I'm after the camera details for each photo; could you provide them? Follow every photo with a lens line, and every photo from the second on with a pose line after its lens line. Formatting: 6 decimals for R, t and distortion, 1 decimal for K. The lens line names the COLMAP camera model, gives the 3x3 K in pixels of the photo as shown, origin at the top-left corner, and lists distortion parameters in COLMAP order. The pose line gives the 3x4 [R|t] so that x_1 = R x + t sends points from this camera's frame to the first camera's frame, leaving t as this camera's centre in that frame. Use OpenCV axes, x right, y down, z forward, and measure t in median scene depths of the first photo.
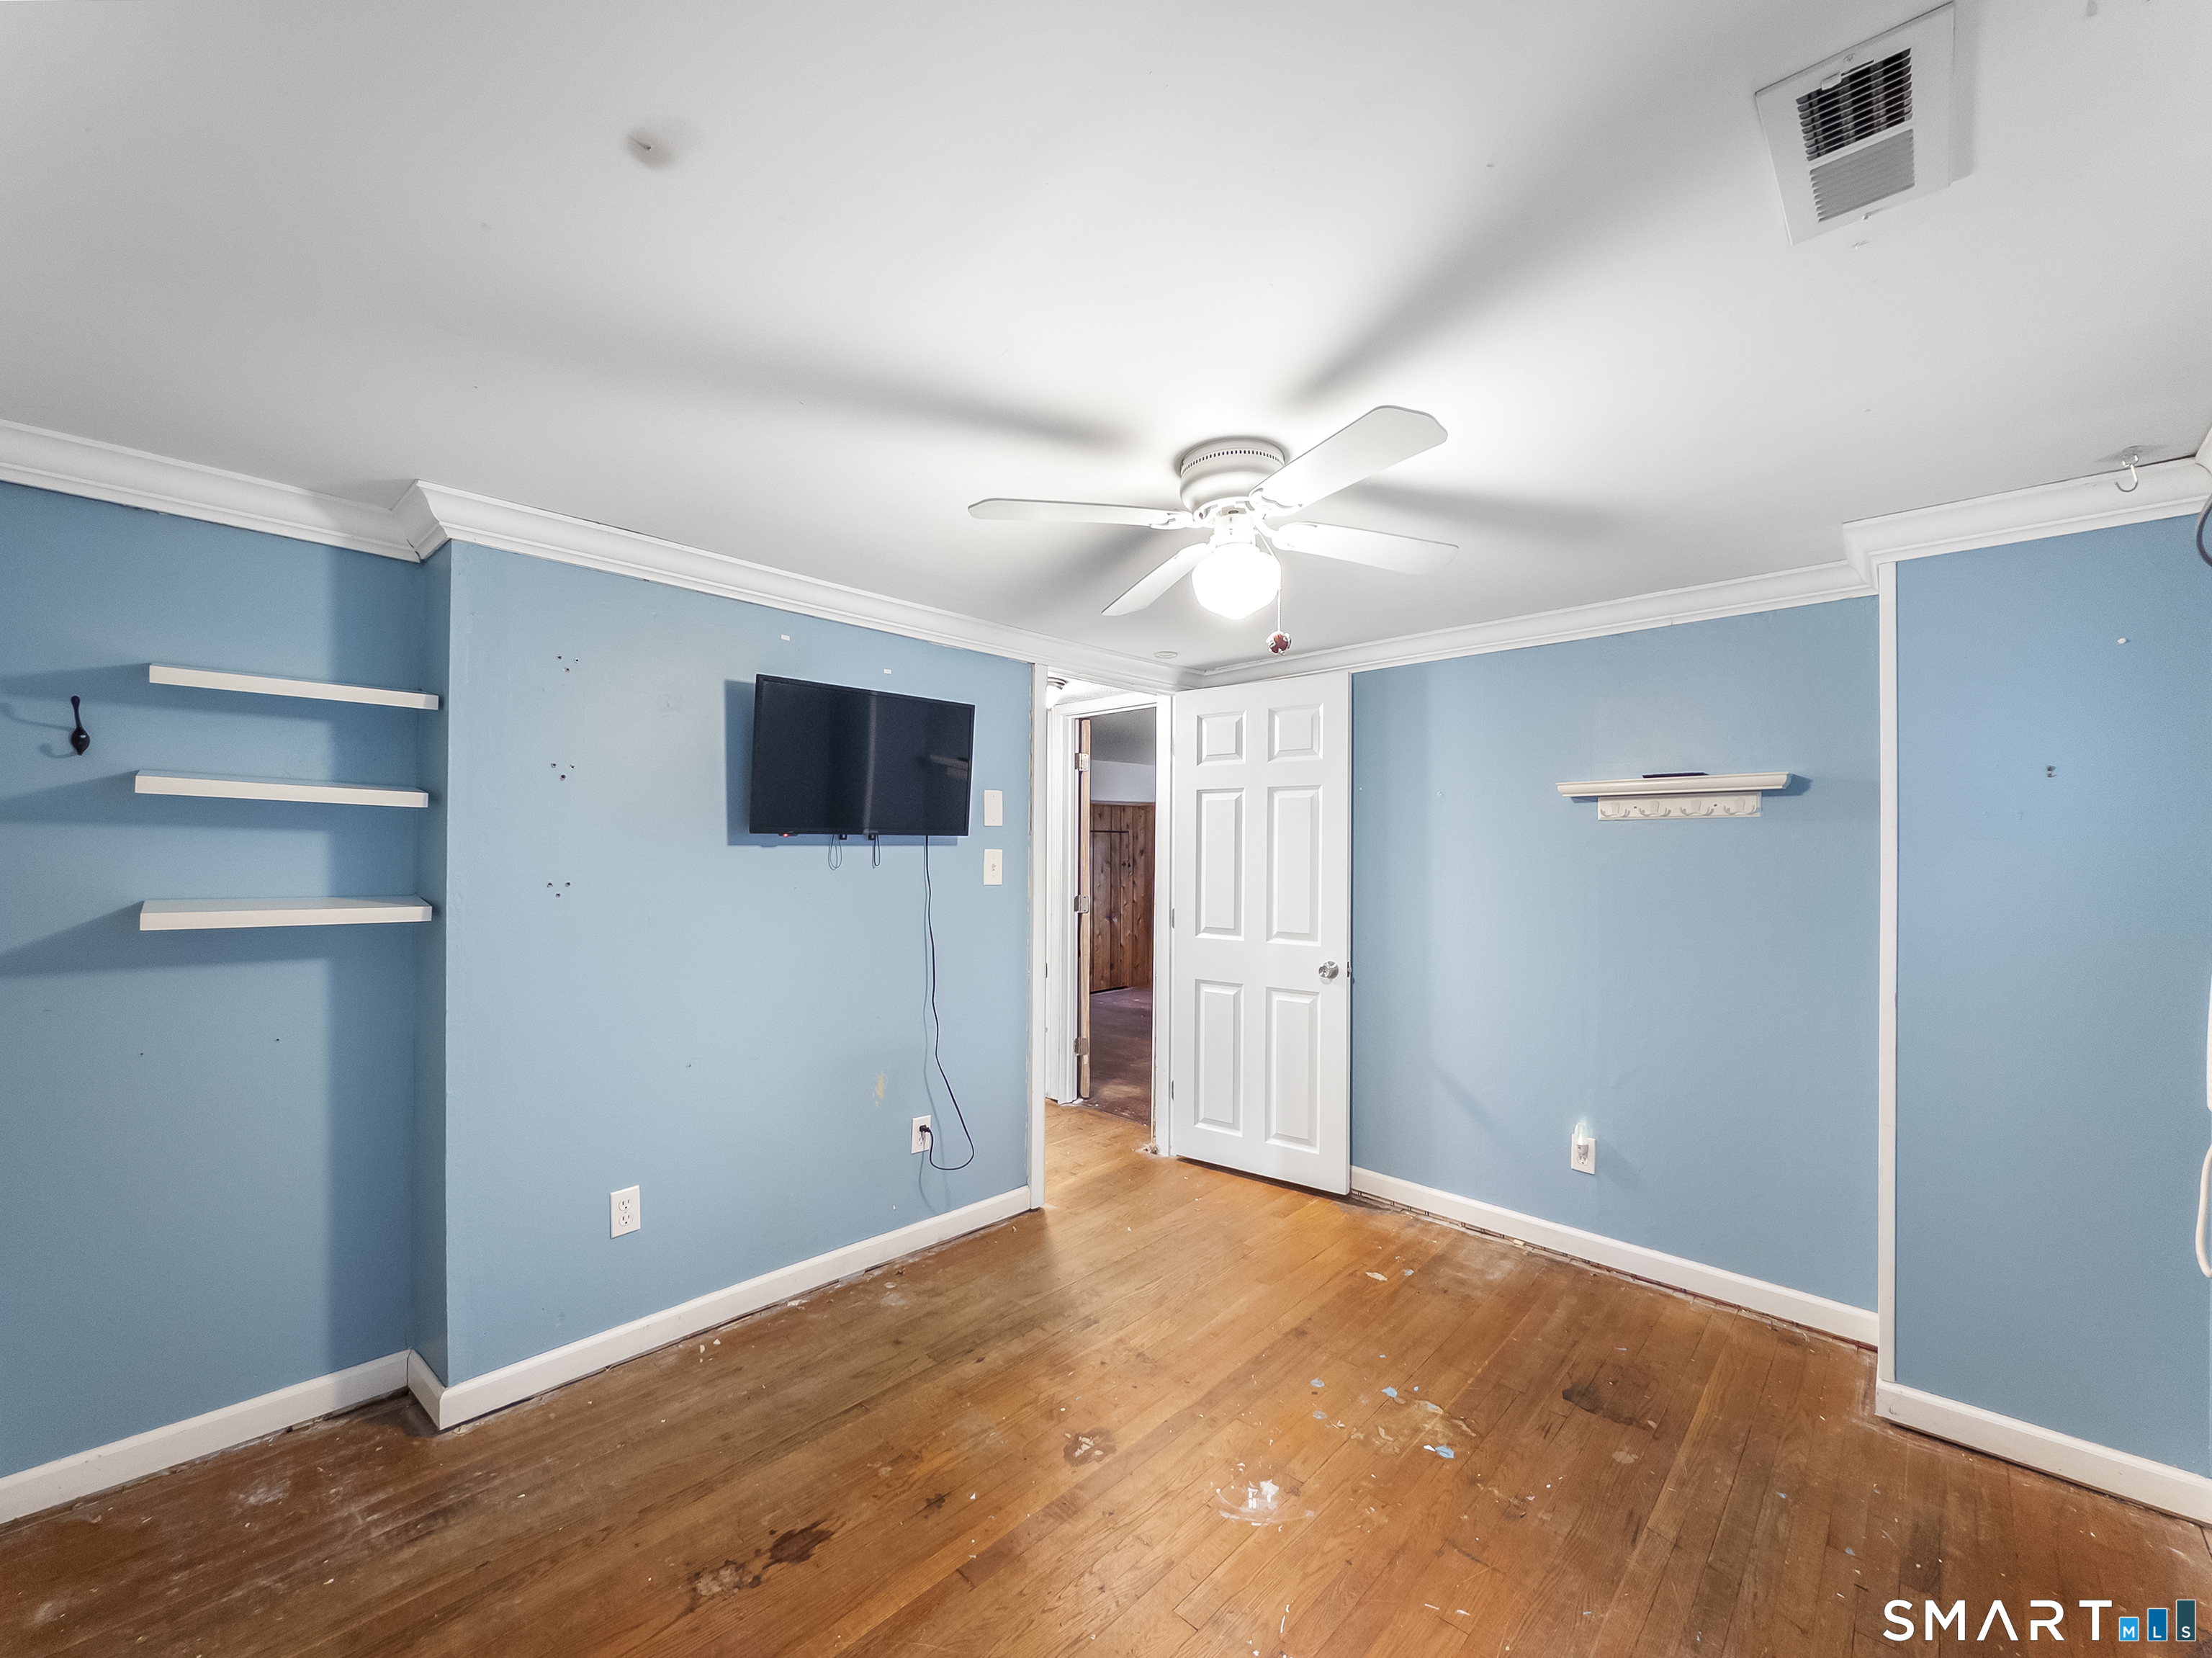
lens RADIAL K [[904.8, 0, 1105.3], [0, 904.8, 833.4], [0, 0, 1]] dist [0.001306, -0.000829]
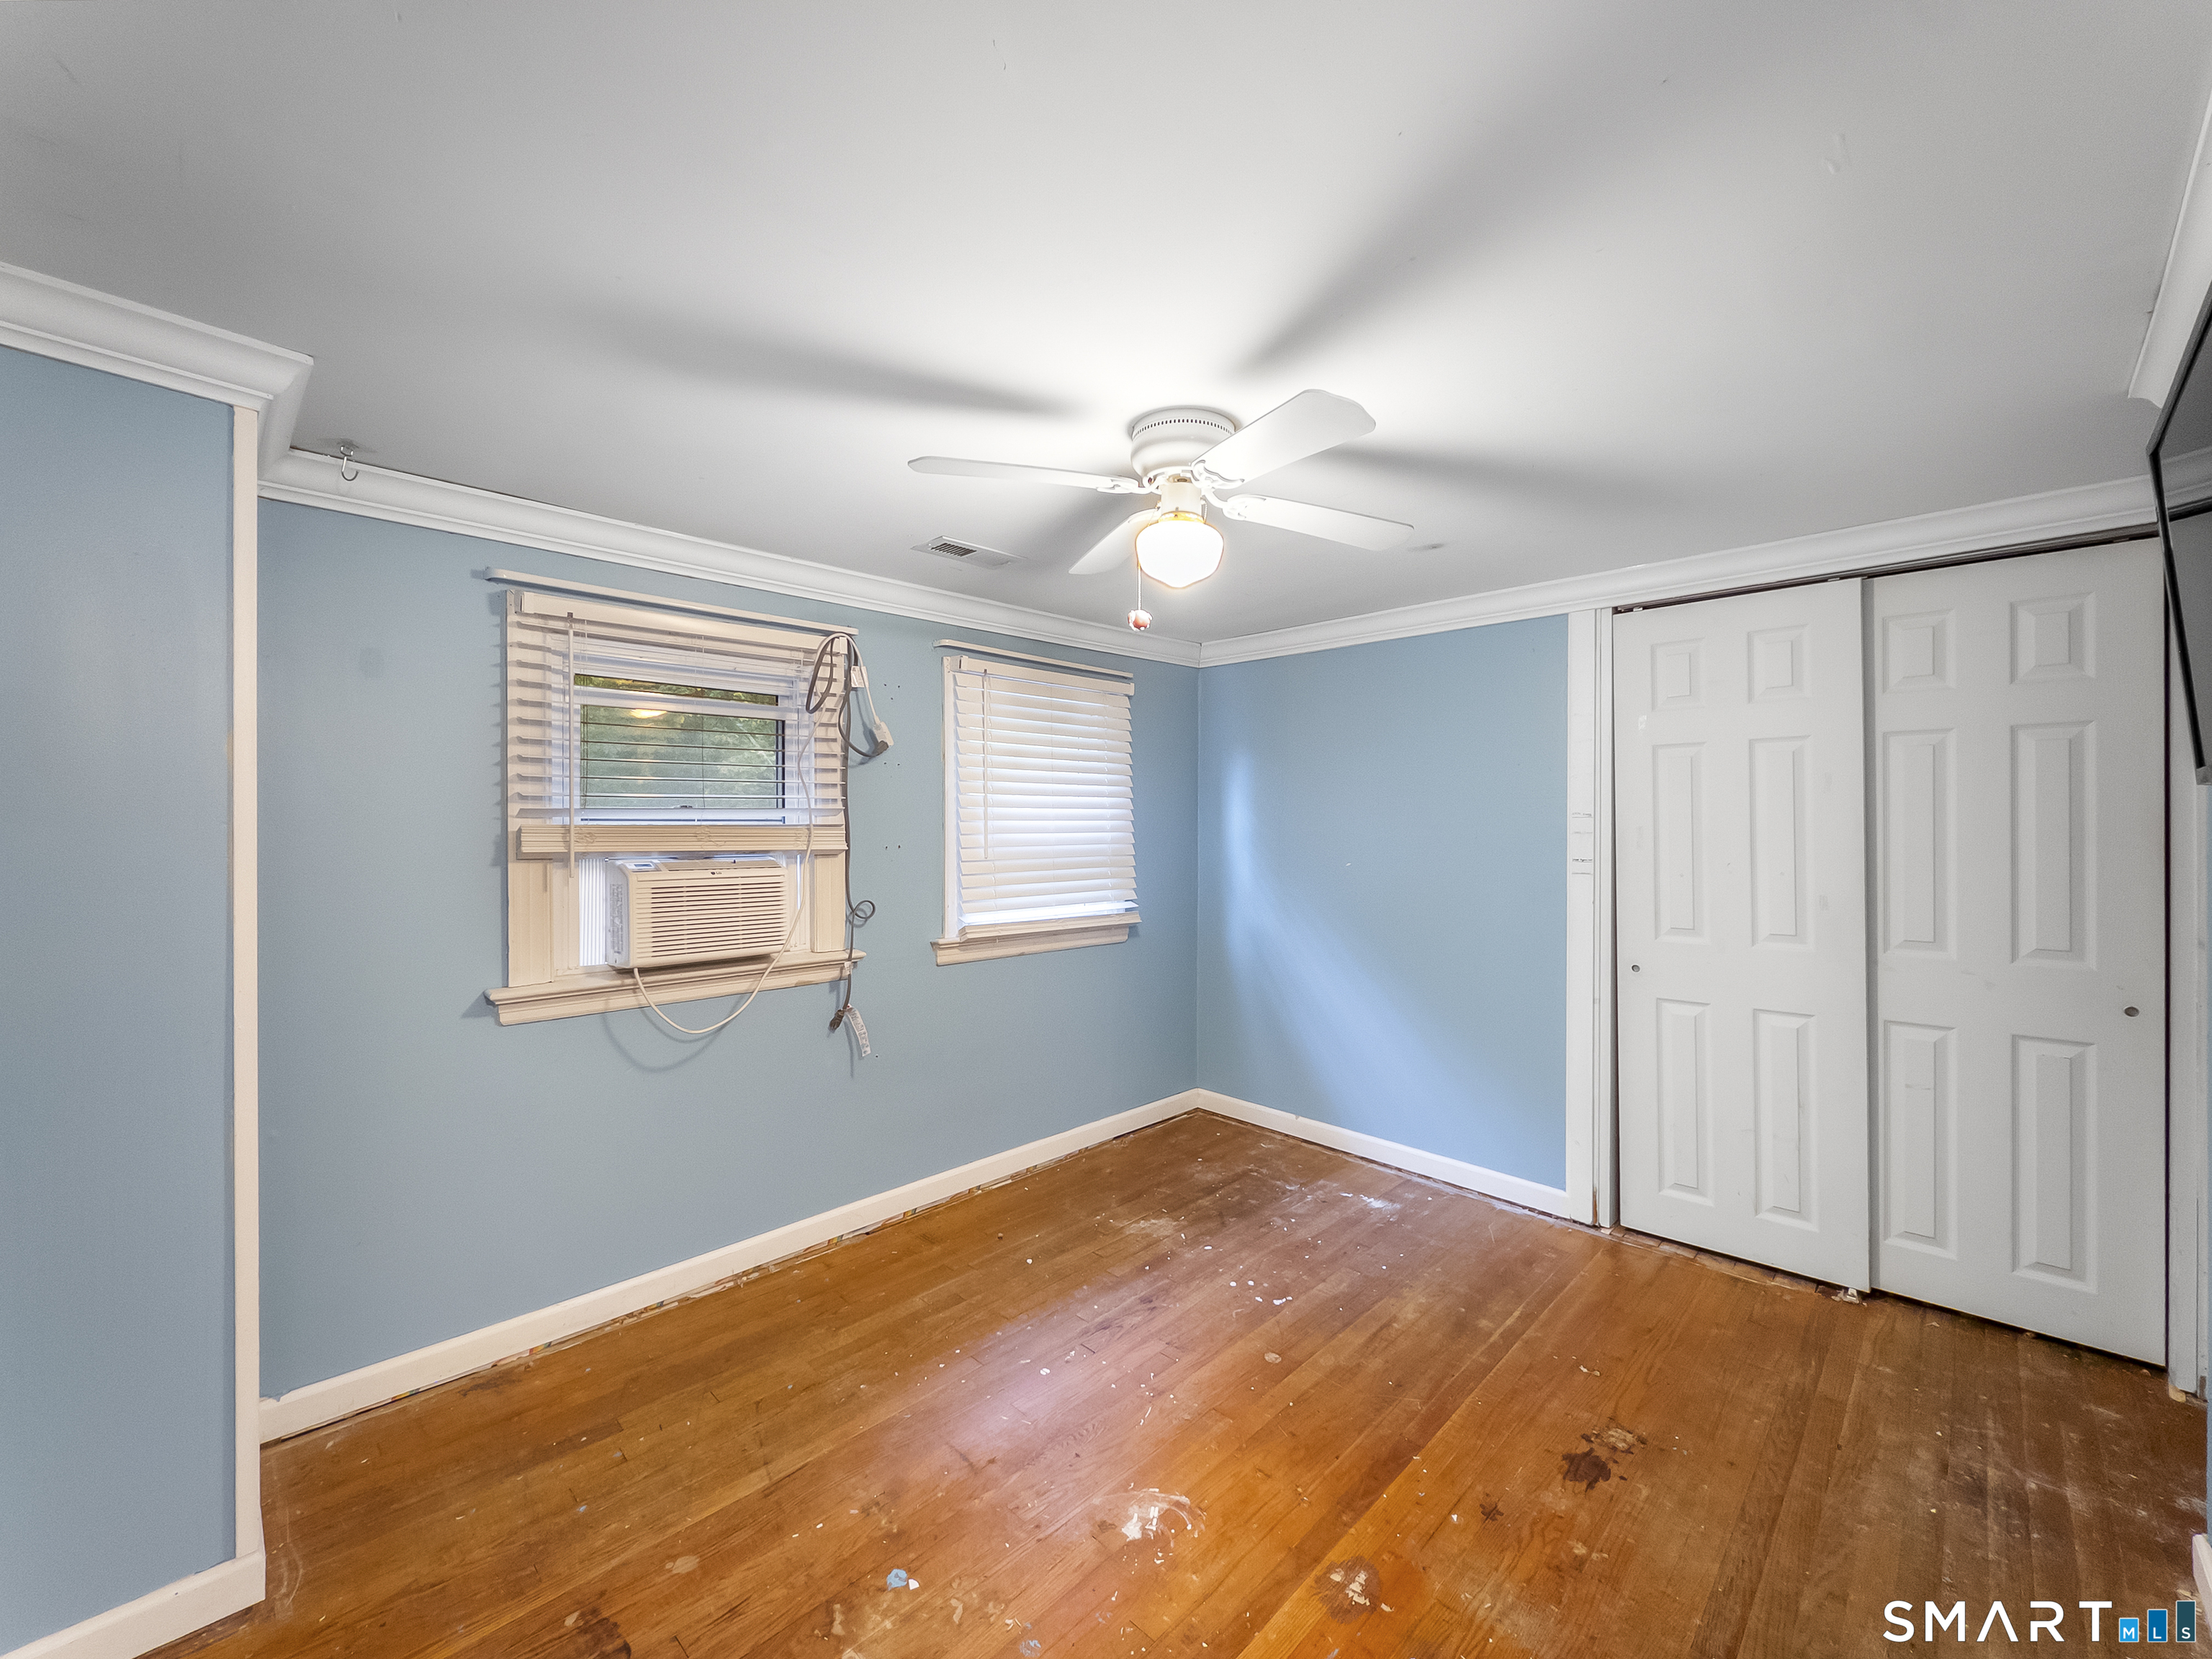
lens RADIAL K [[904.6, 0, 1106.3], [0, 904.6, 821.4], [0, 0, 1]] dist [0.001306, -0.000829]
pose [[-0.999685, -0.006821, 0.024171, 0.199649], [-0.007156, 0.999879, -0.013788, 0.035719], [-0.024074, -0.013956, -0.999613, 2.004690]]
